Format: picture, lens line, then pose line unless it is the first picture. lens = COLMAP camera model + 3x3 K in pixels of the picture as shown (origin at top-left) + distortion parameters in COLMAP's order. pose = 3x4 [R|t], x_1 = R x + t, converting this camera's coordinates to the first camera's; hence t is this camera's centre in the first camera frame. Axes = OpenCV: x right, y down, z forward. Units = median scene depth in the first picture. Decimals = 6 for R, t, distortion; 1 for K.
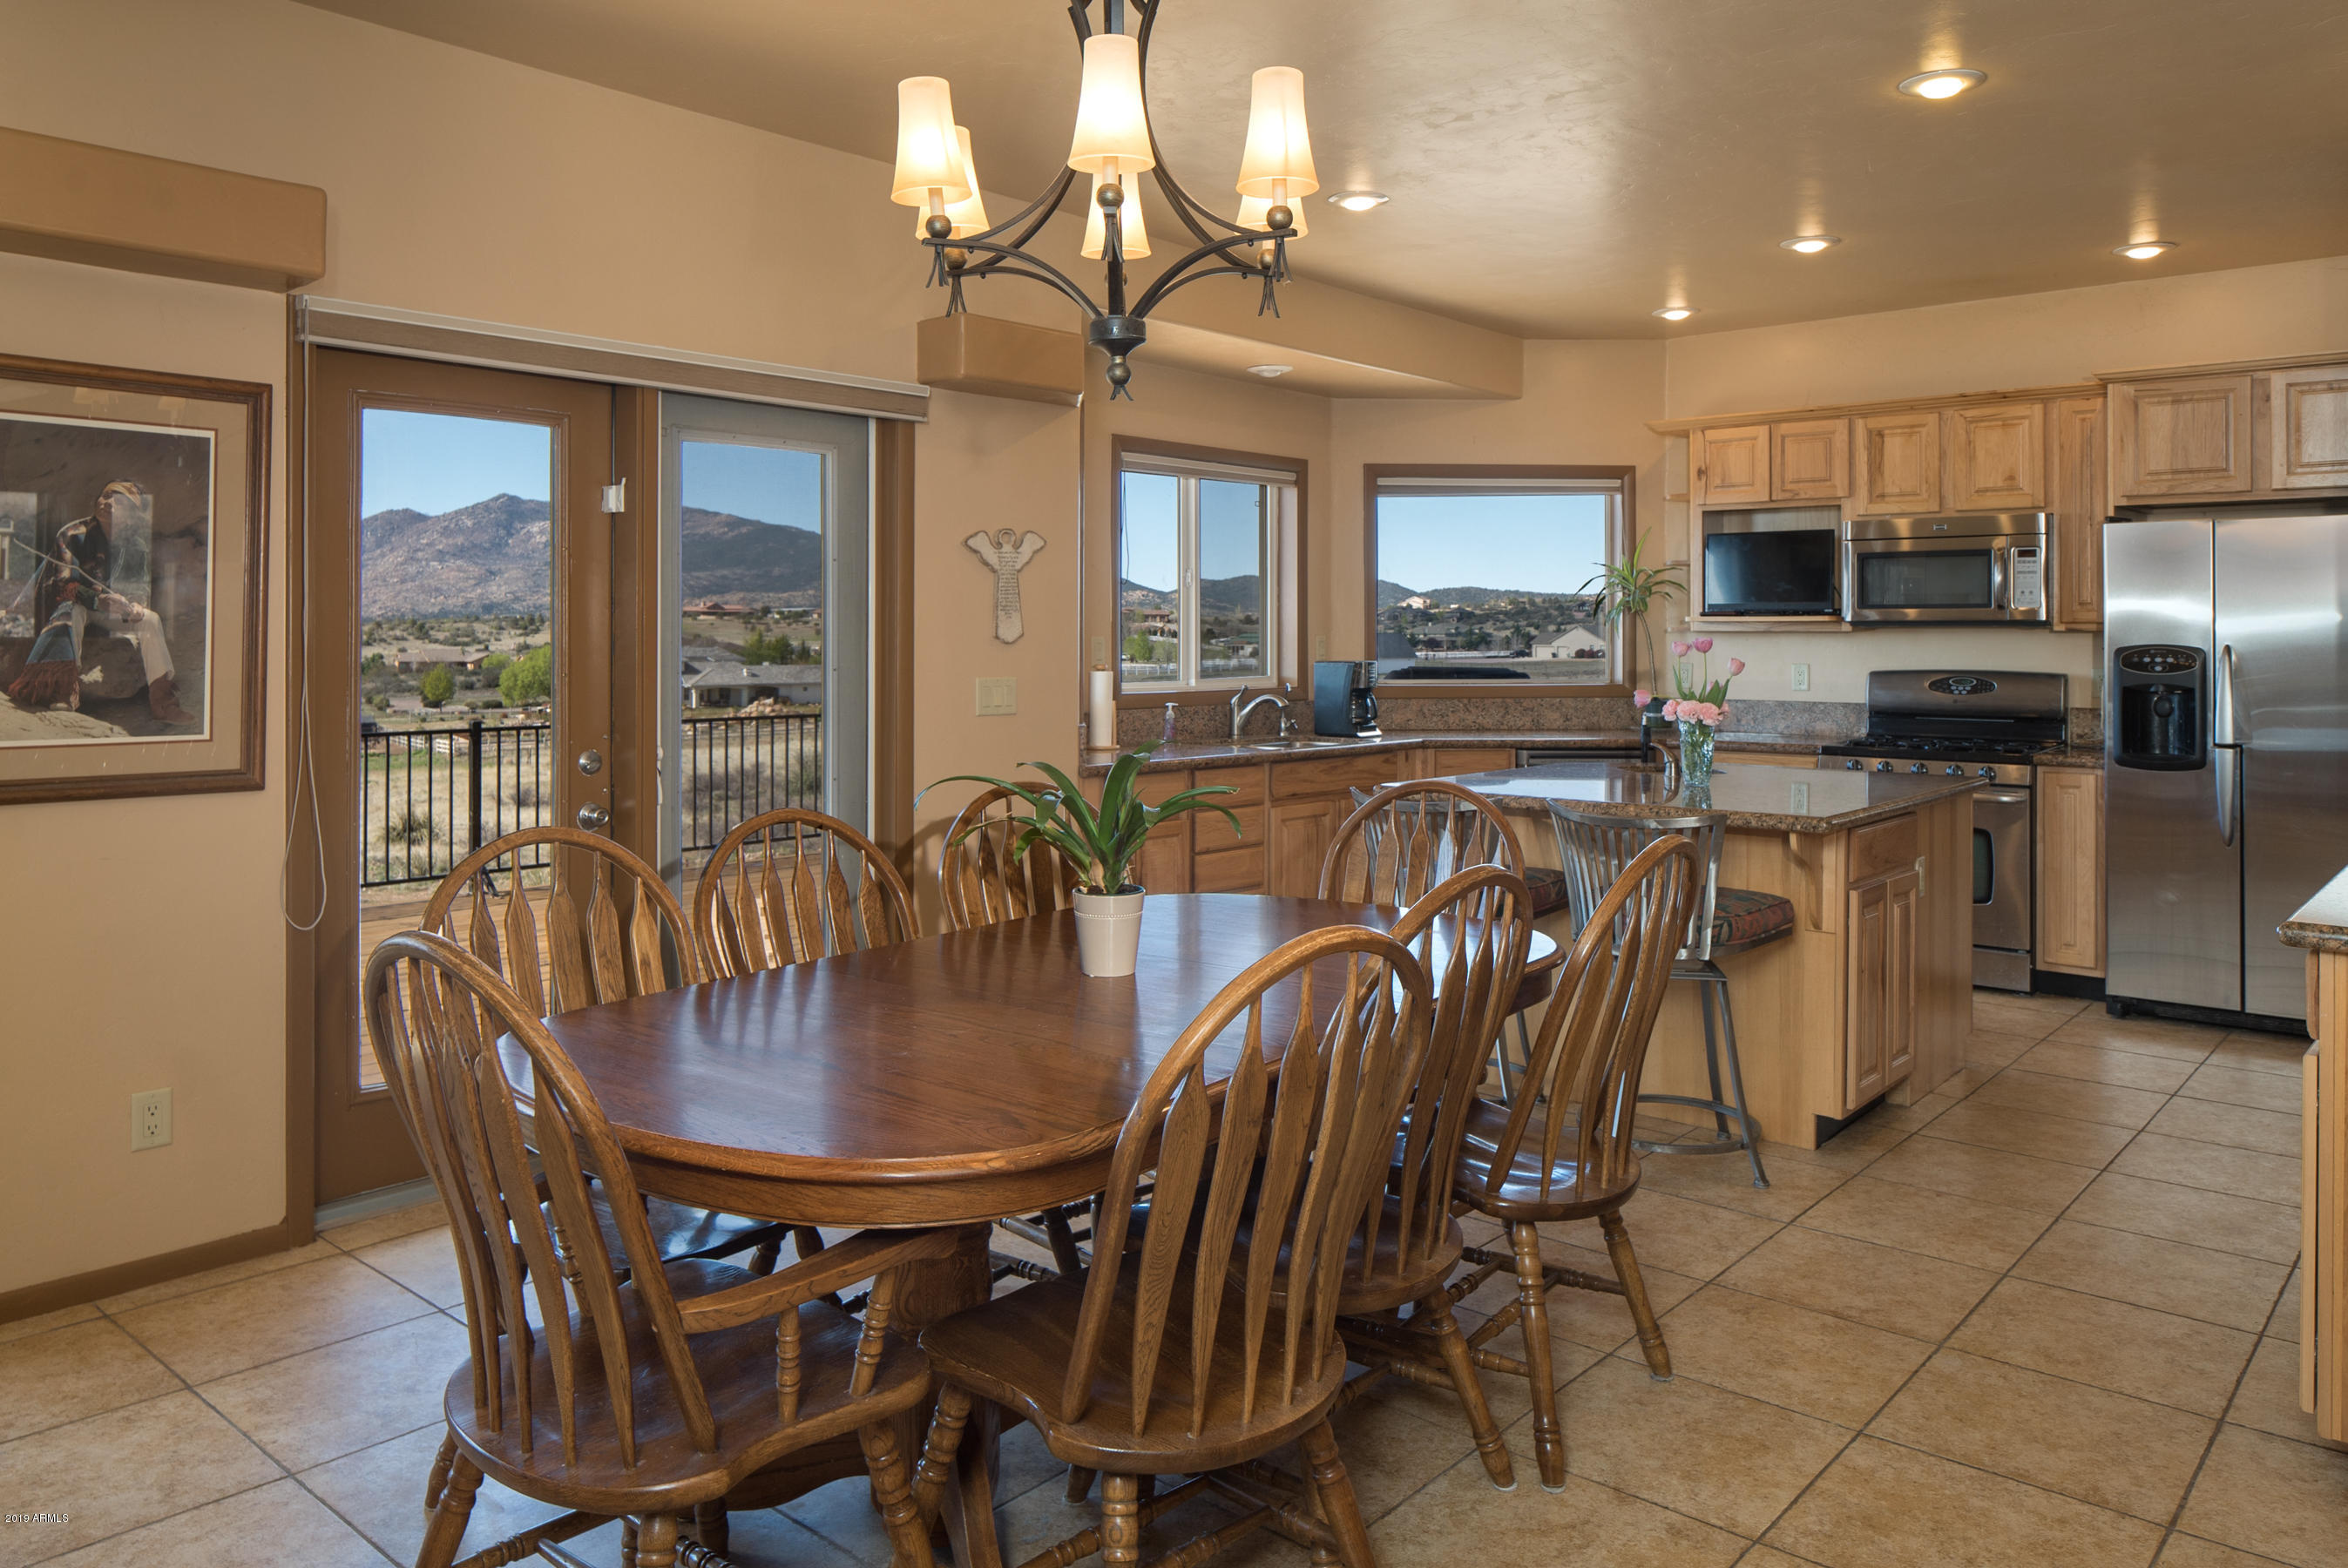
lens RADIAL K [[1645.0, 0, 1158.6], [0, 1645.0, 622.0], [0, 0, 1]] dist [-0.005246, 0.001404]
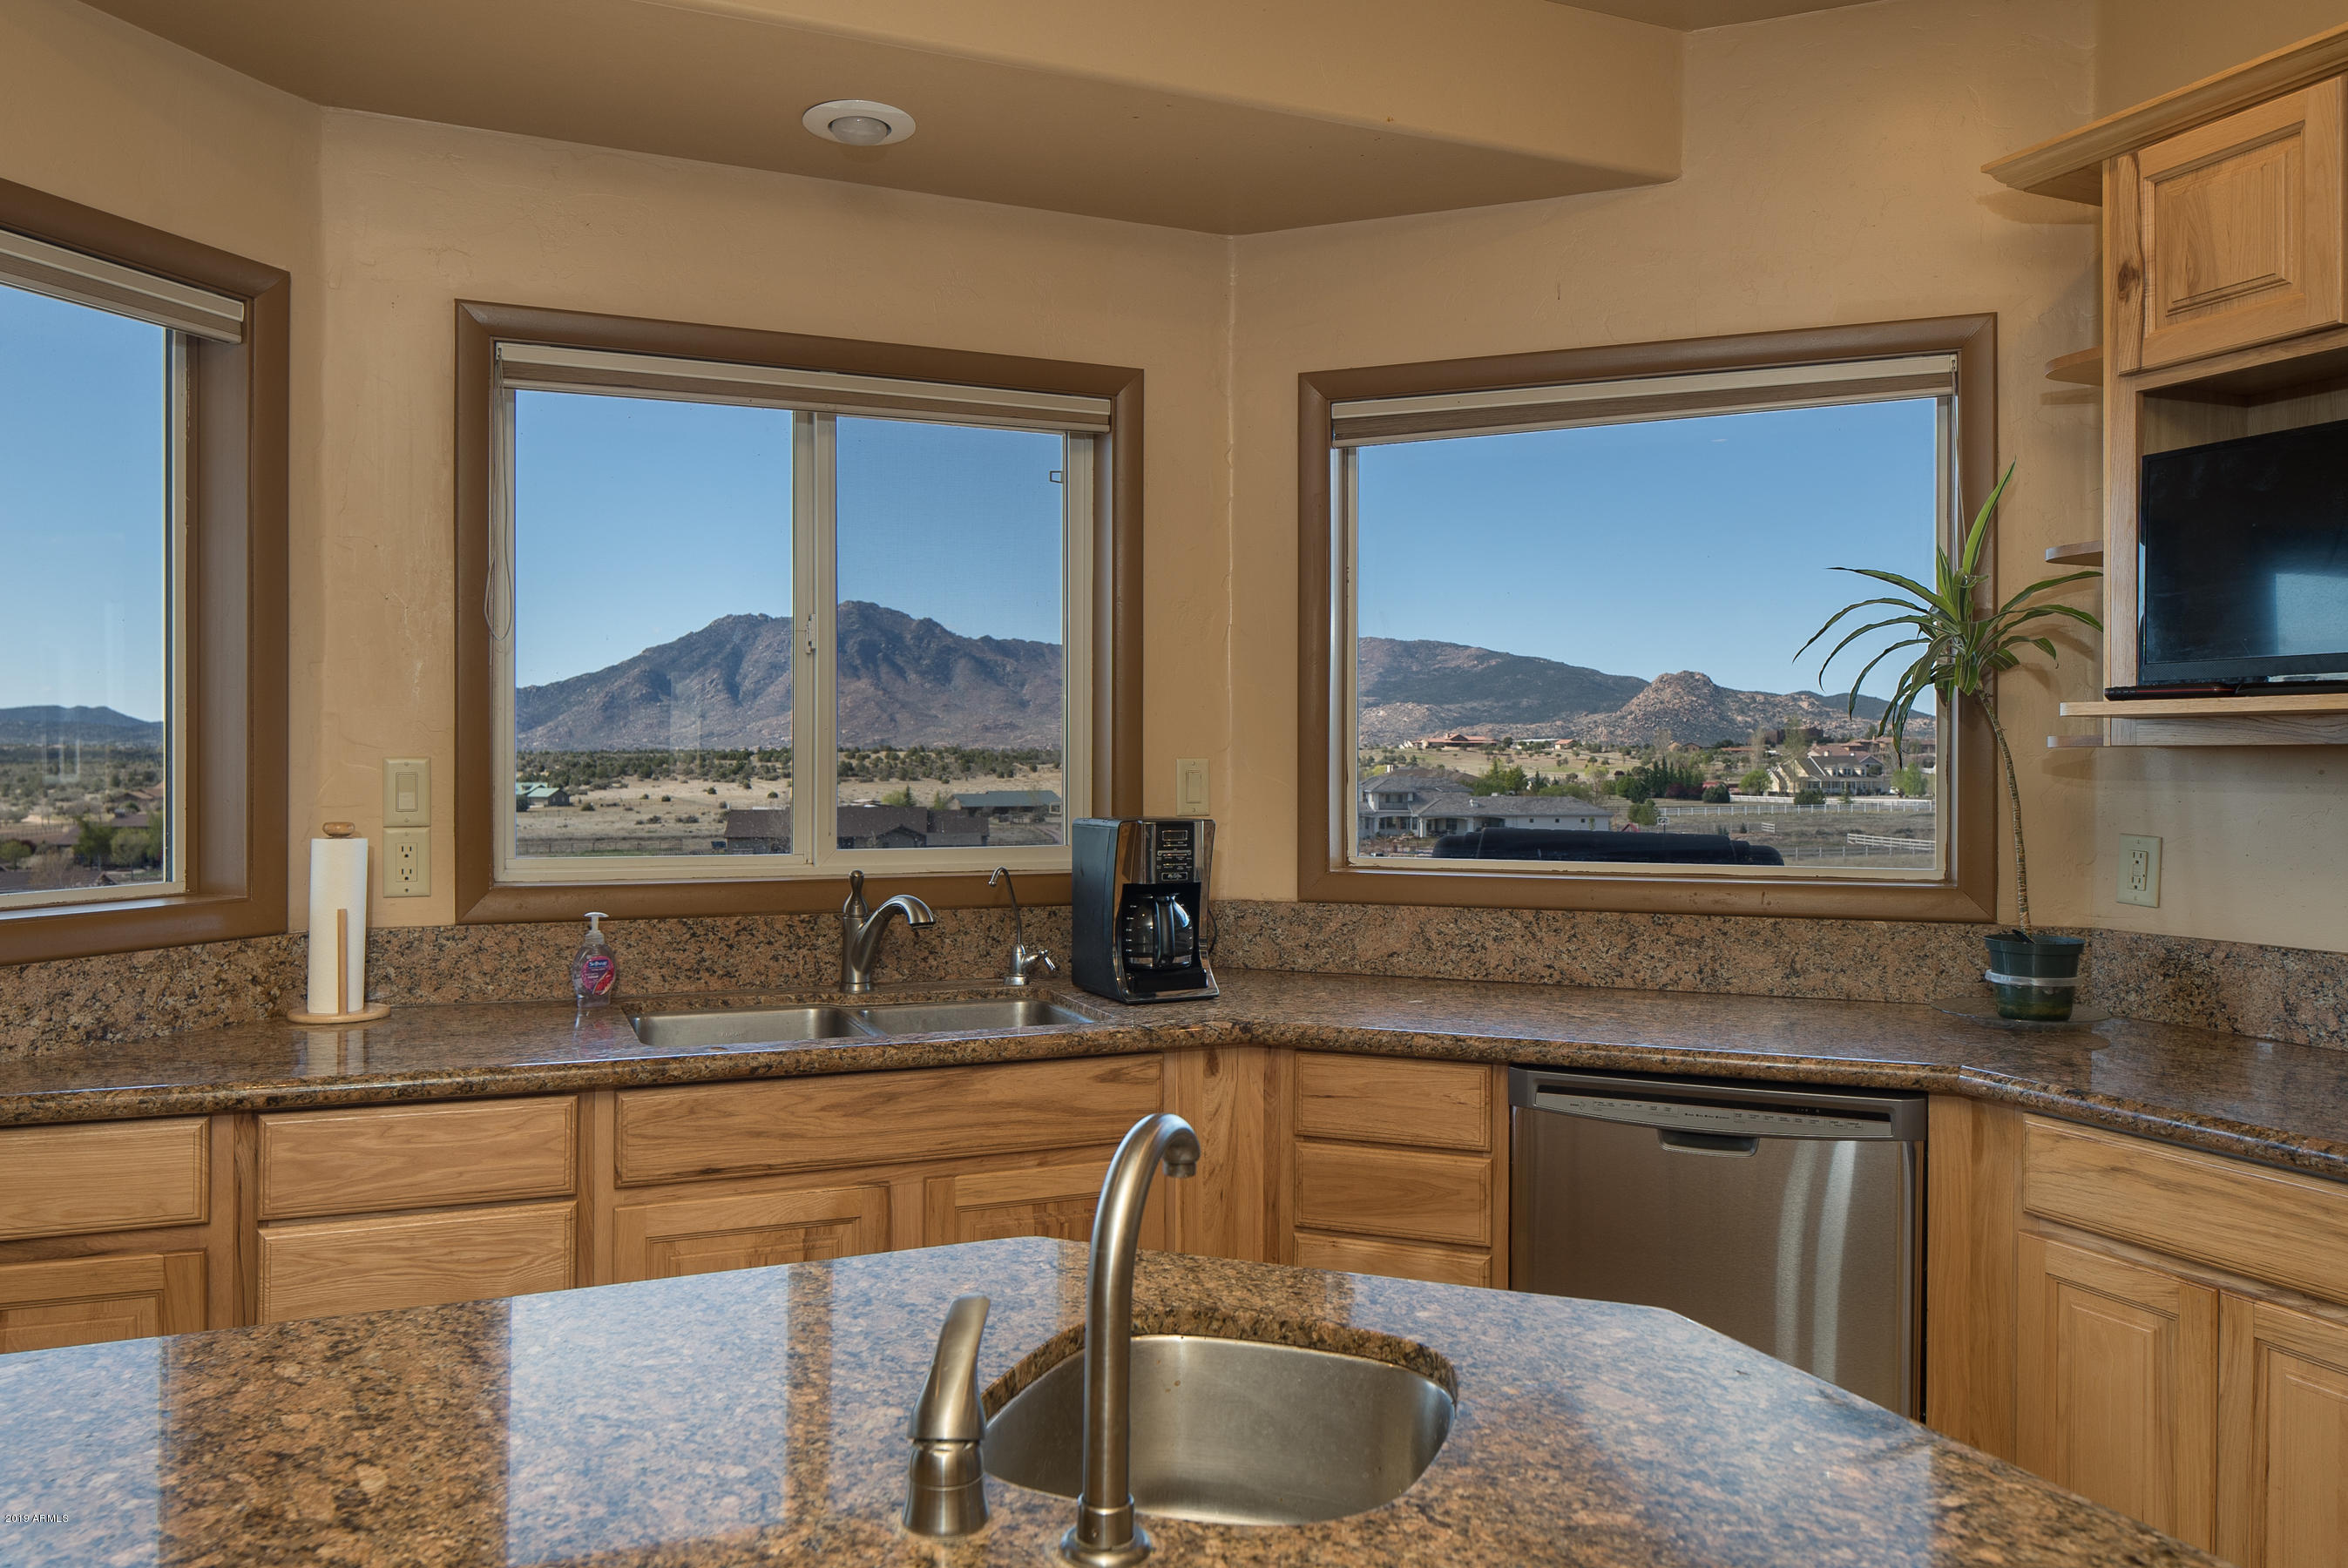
lens RADIAL K [[1622.8, 0, 1172.3], [0, 1622.8, 757.7], [0, 0, 1]] dist [-0.007664, 0.001149]
pose [[0.900141, 0.000555, -0.435599, 0.318937], [0.000633, 0.999996, 0.002582, 0.007449], [0.435599, -0.002600, 0.900137, 0.658153]]
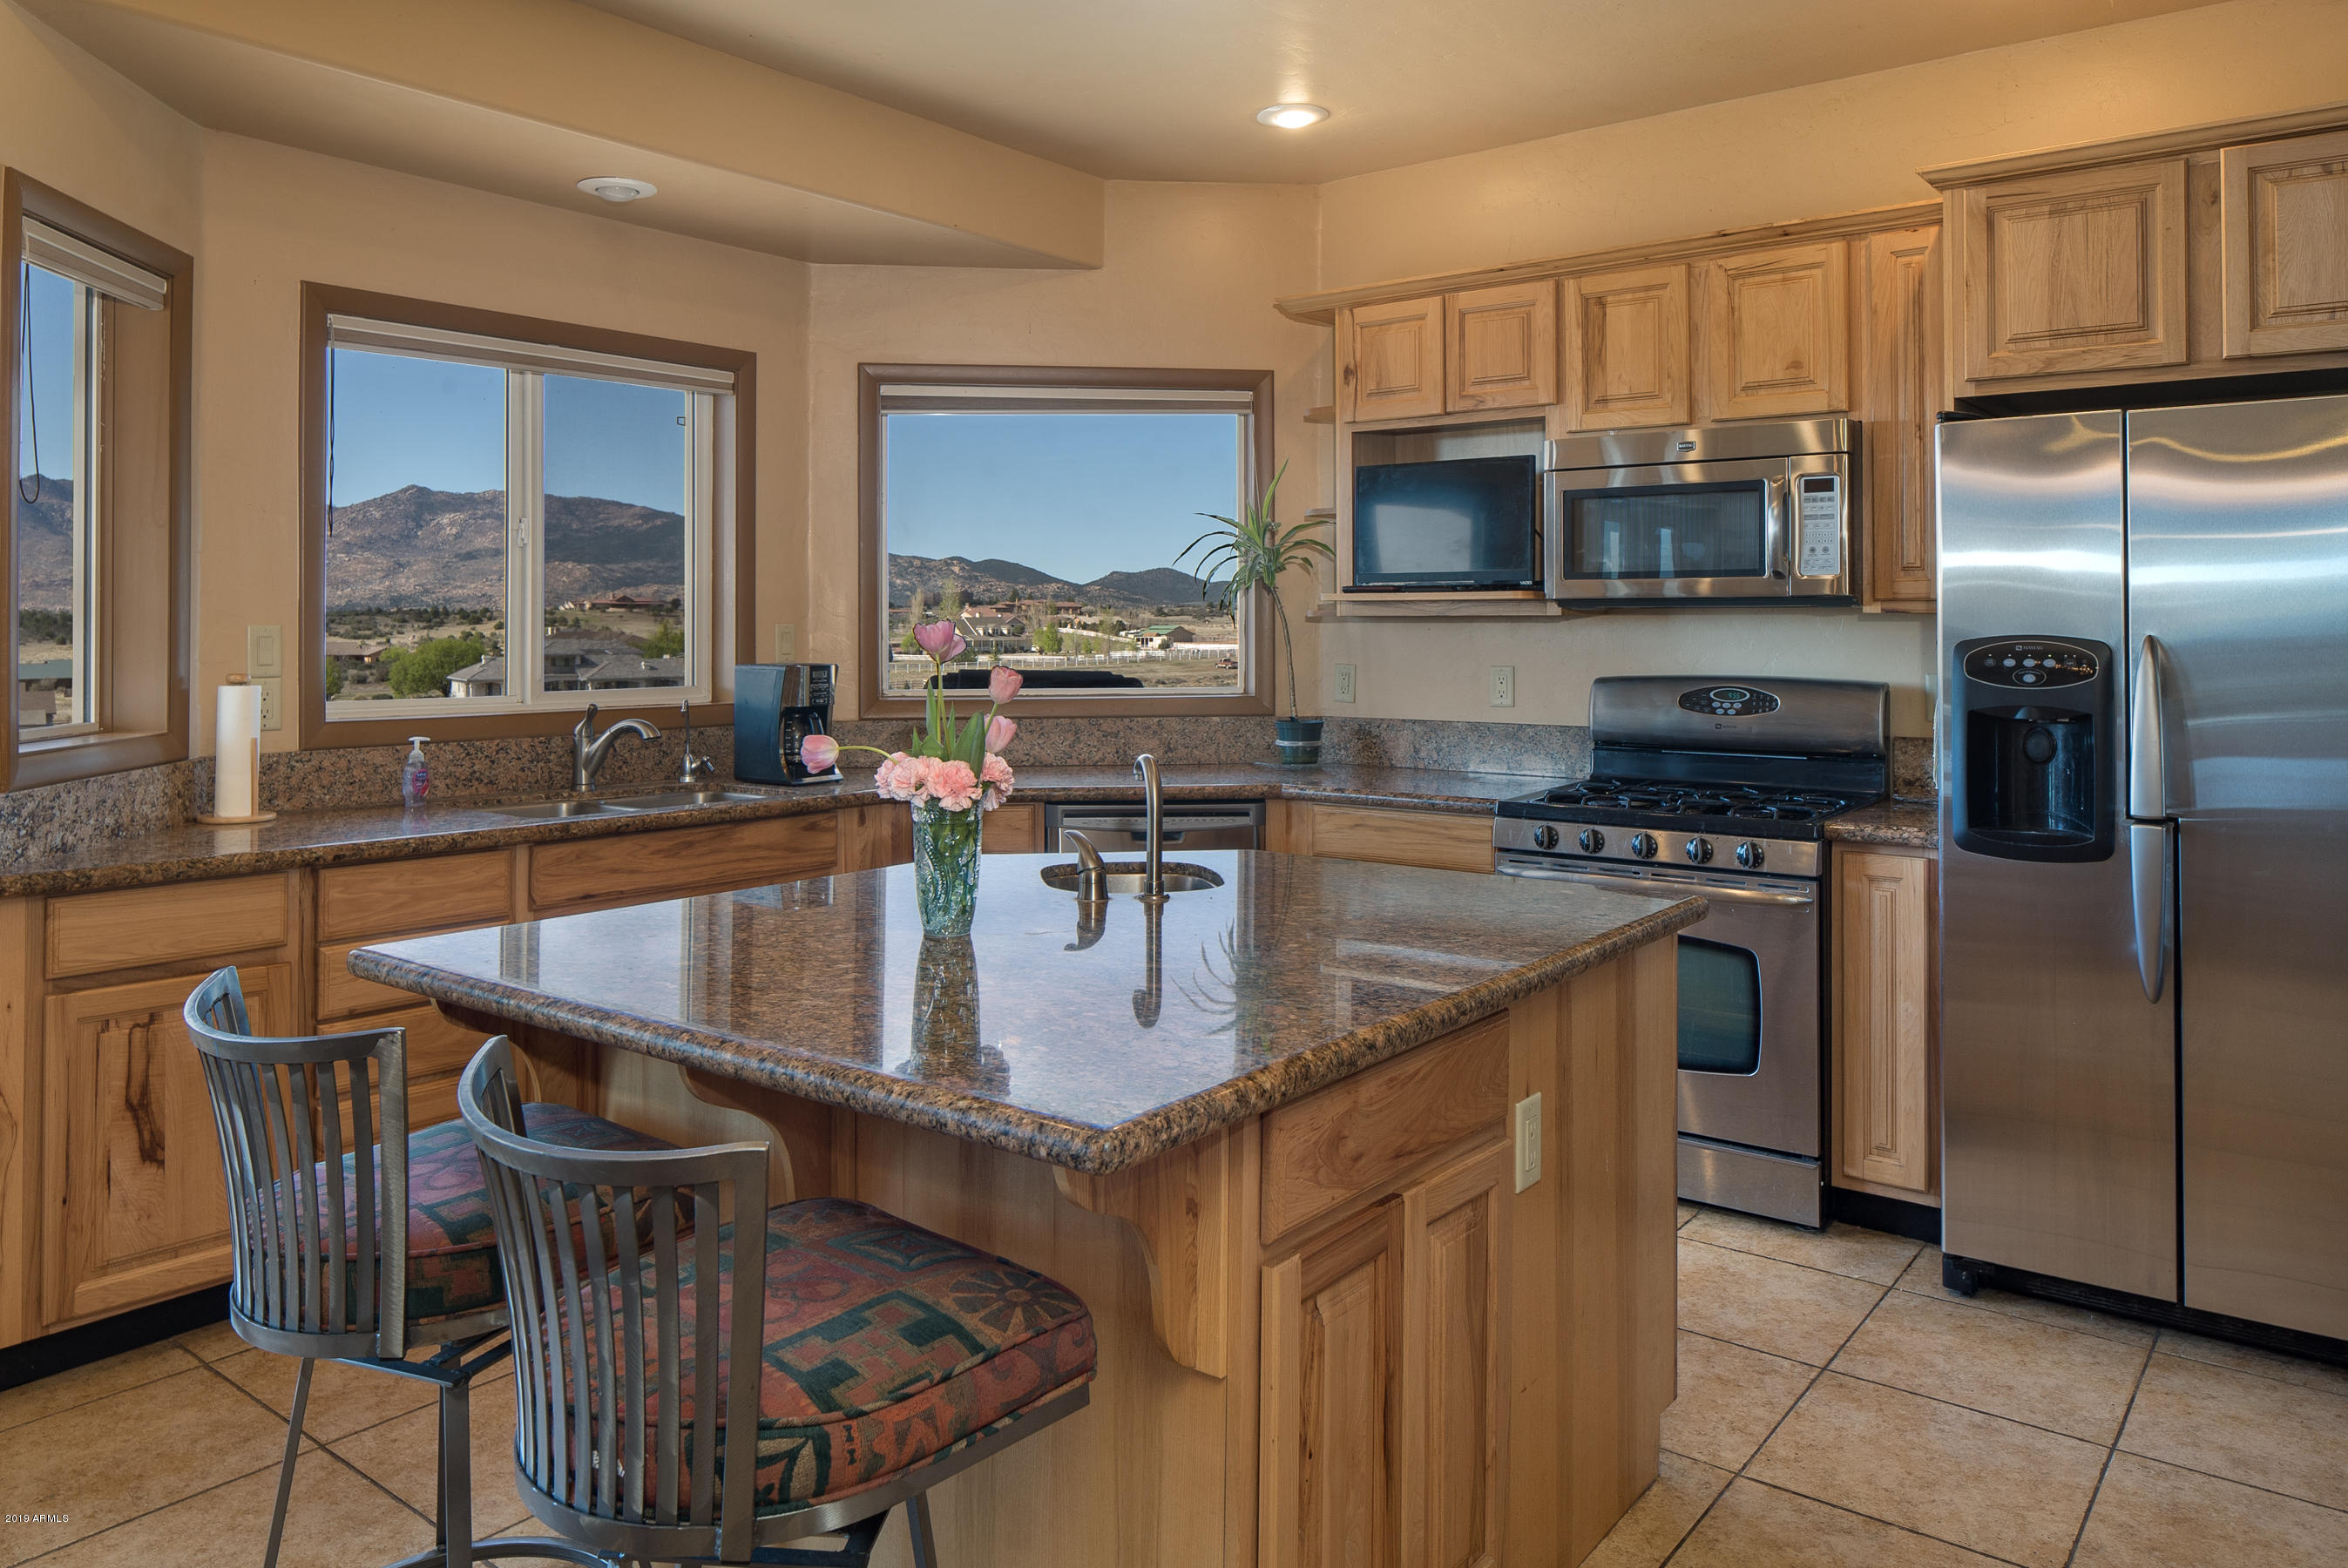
lens RADIAL K [[1608.8, 0, 1170.3], [0, 1608.8, 602.3], [0, 0, 1]] dist [-0.010816, -0.000118]
pose [[0.998469, -0.000565, 0.055316, 0.239276], [0.000971, 0.999973, -0.007311, 0.004974], [-0.055311, 0.007353, 0.998442, 0.393244]]
